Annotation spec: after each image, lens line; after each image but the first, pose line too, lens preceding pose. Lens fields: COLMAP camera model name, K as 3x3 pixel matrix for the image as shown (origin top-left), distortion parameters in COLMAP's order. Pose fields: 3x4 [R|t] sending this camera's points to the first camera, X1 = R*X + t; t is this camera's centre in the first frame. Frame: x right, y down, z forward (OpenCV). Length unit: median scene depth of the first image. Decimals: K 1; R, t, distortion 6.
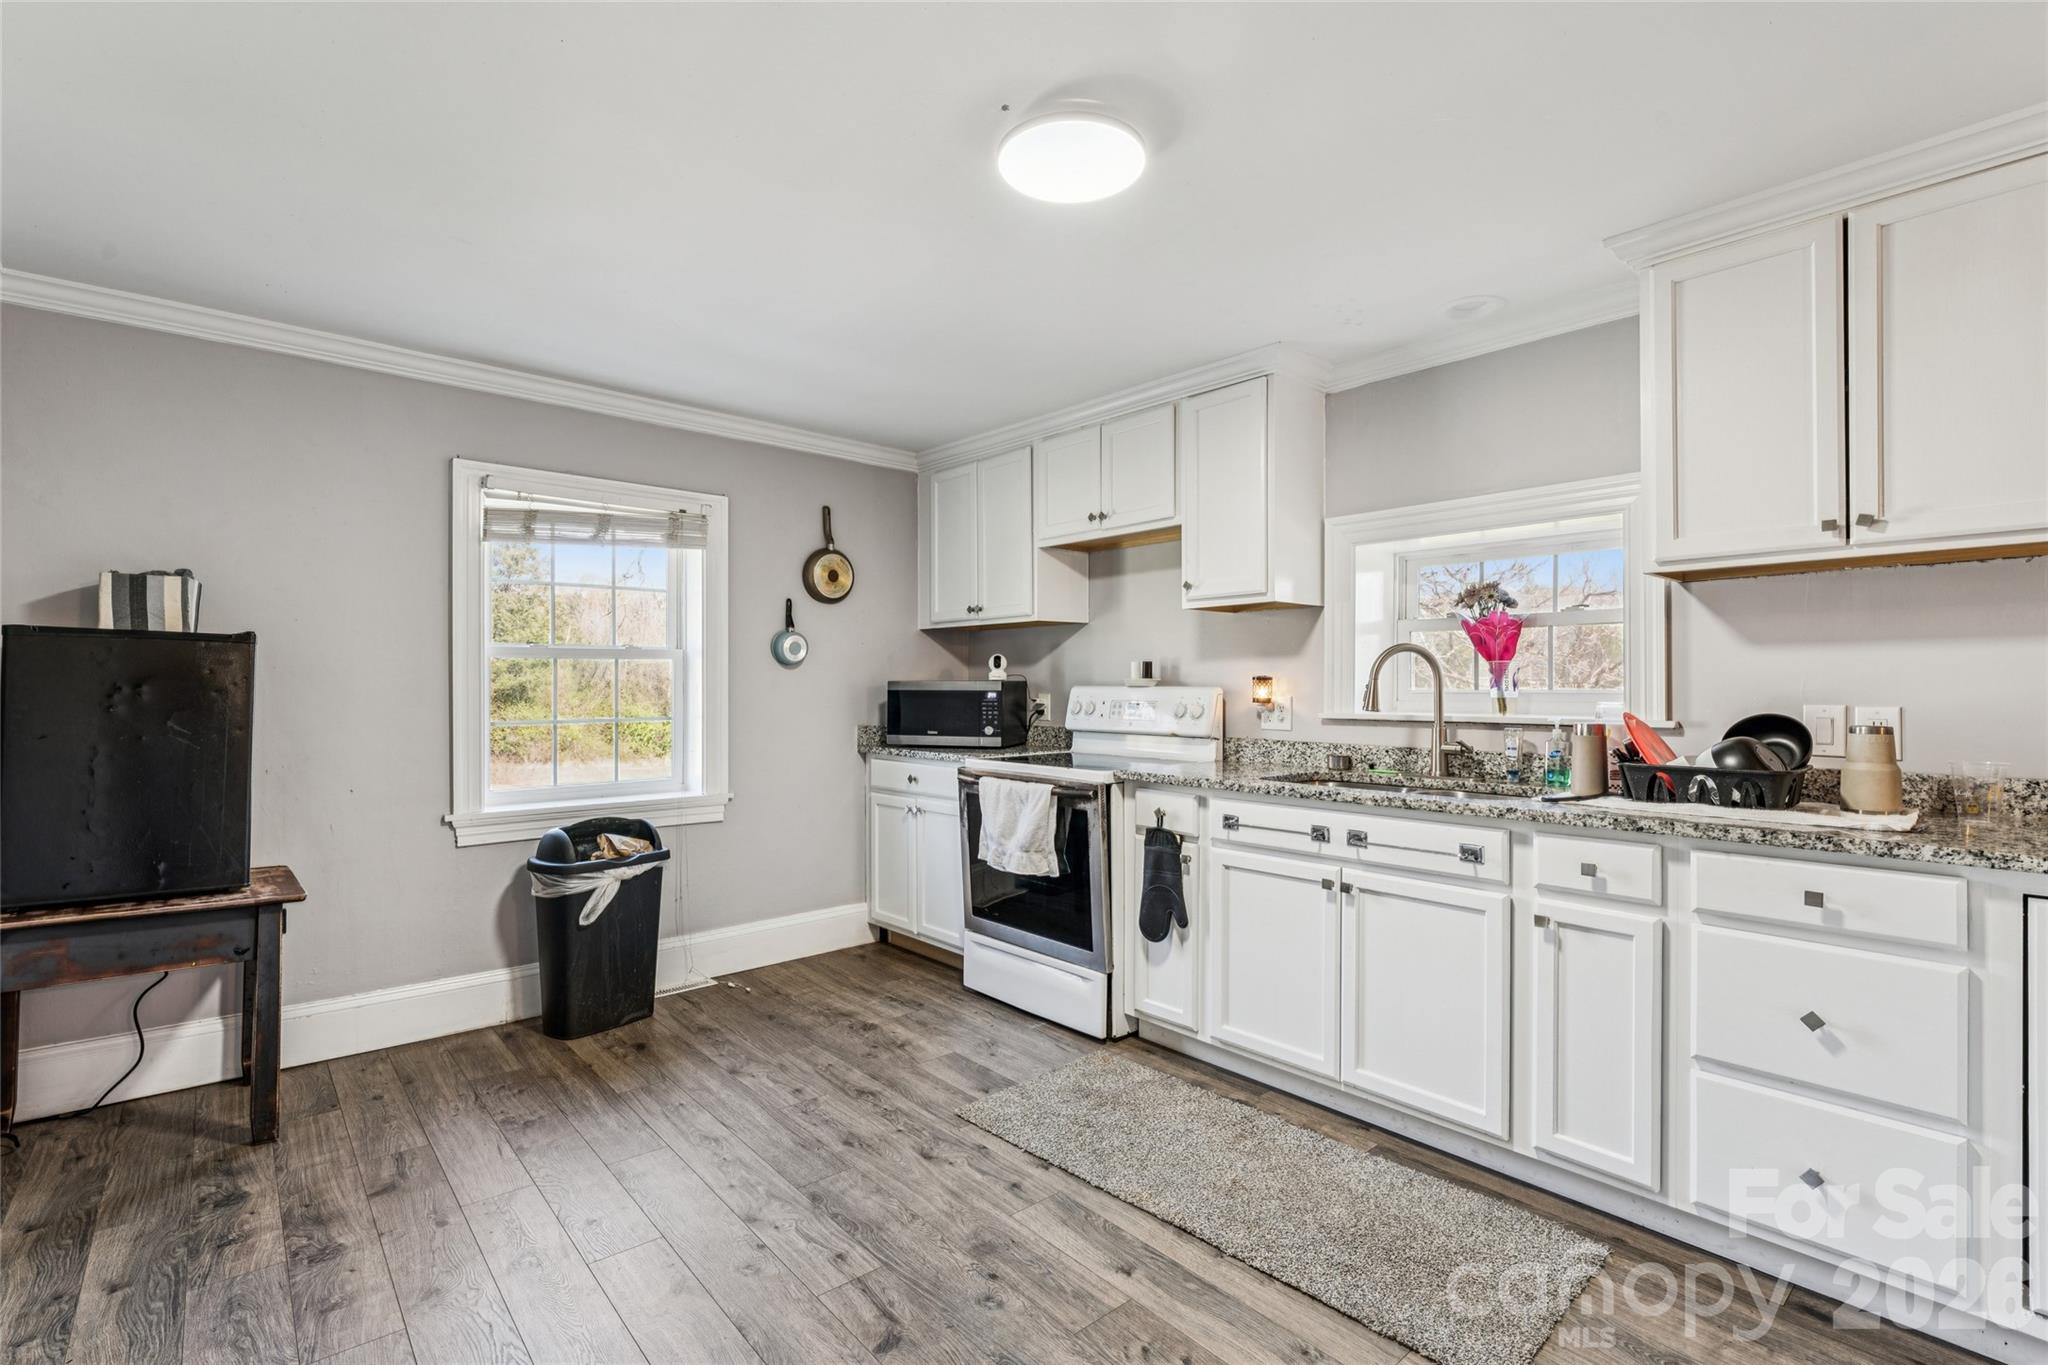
lens RADIAL K [[931.9, 0, 1008.1], [0, 931.9, 682.6], [0, 0, 1]] dist [-0.005107, 0.001339]
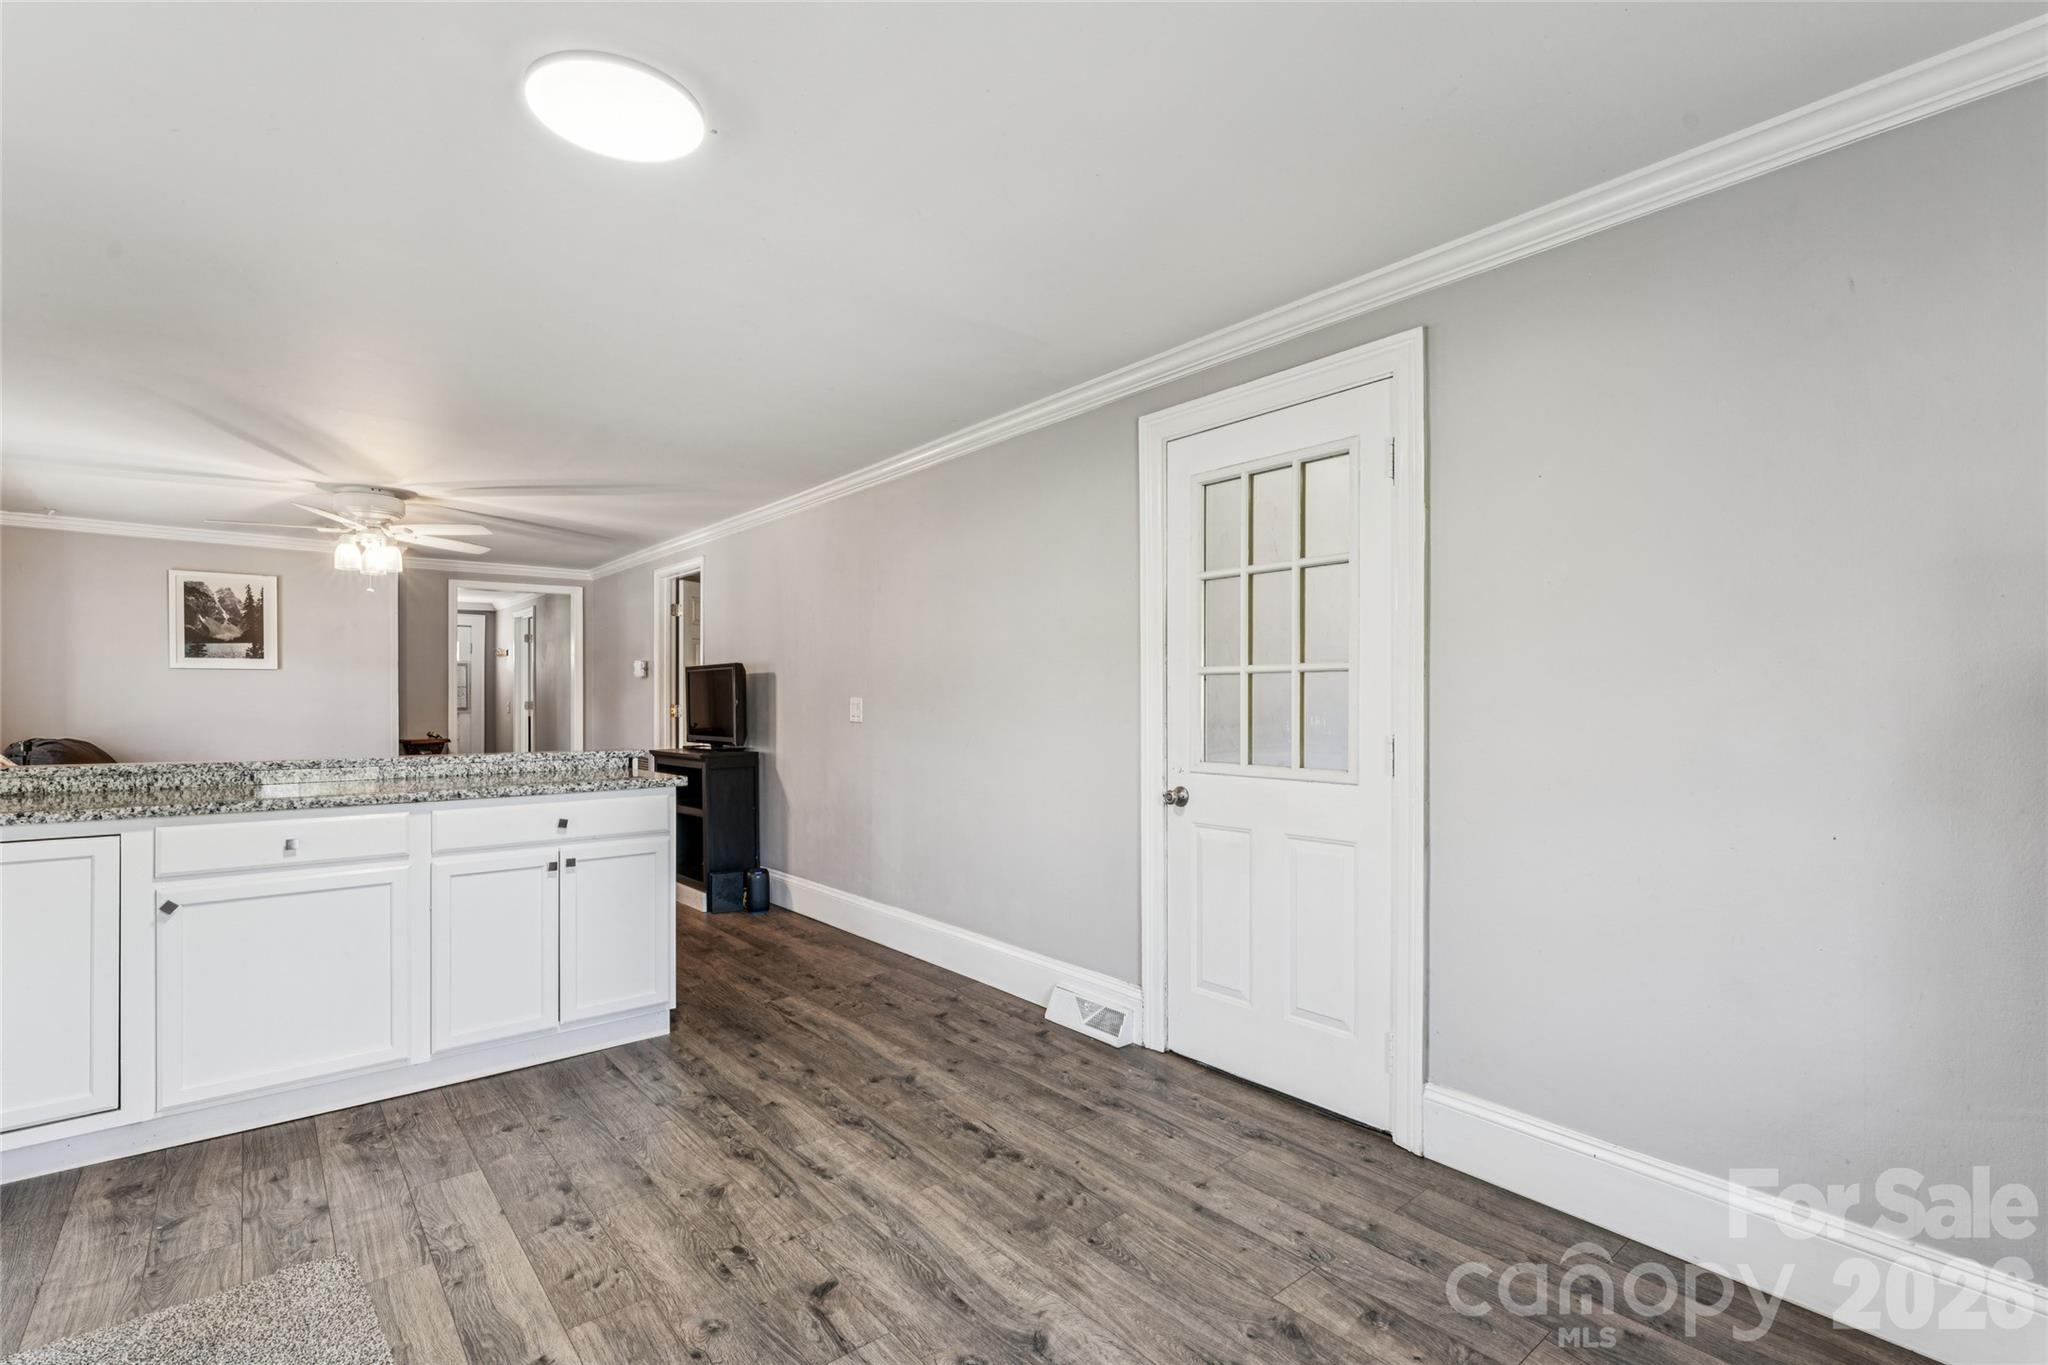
lens RADIAL K [[931.9, 0, 1039.6], [0, 931.9, 700.4], [0, 0, 1]] dist [-0.005107, 0.001339]
pose [[-0.999981, -0.005140, -0.003319, -0.222809], [-0.005125, 0.999977, -0.004380, 0.004978], [0.003342, -0.004362, -0.999985, 1.240857]]
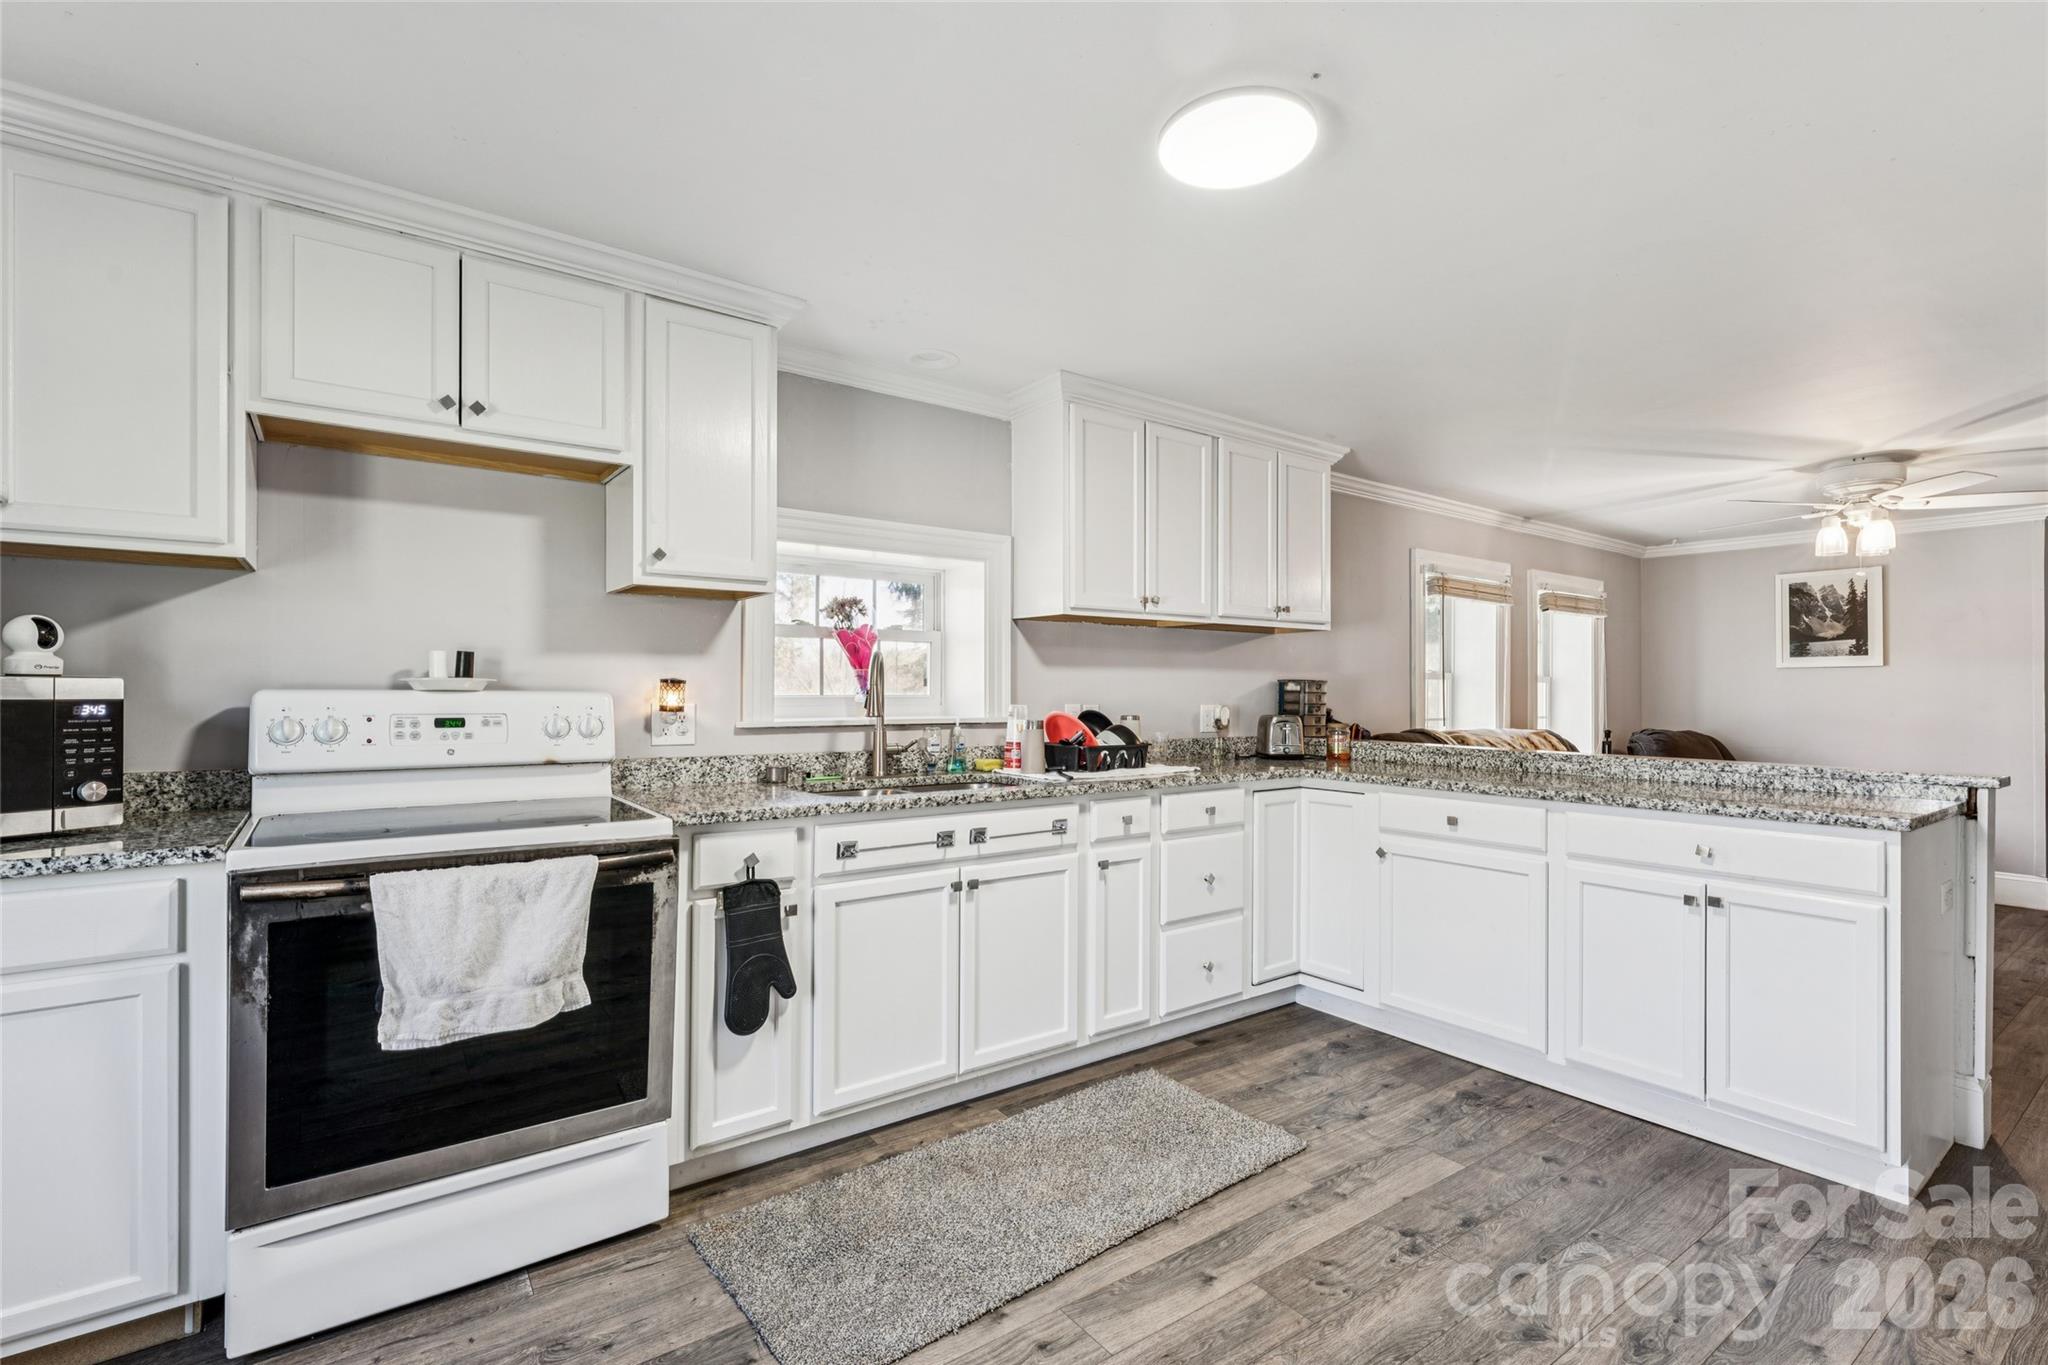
lens RADIAL K [[931.9, 0, 1033.3], [0, 931.9, 682.2], [0, 0, 1]] dist [-0.005107, 0.001339]
pose [[0.072608, 0.007666, 0.997331, -0.588221], [-0.009678, 0.999929, -0.006981, -0.001051], [-0.997314, -0.009146, 0.072677, 0.739390]]
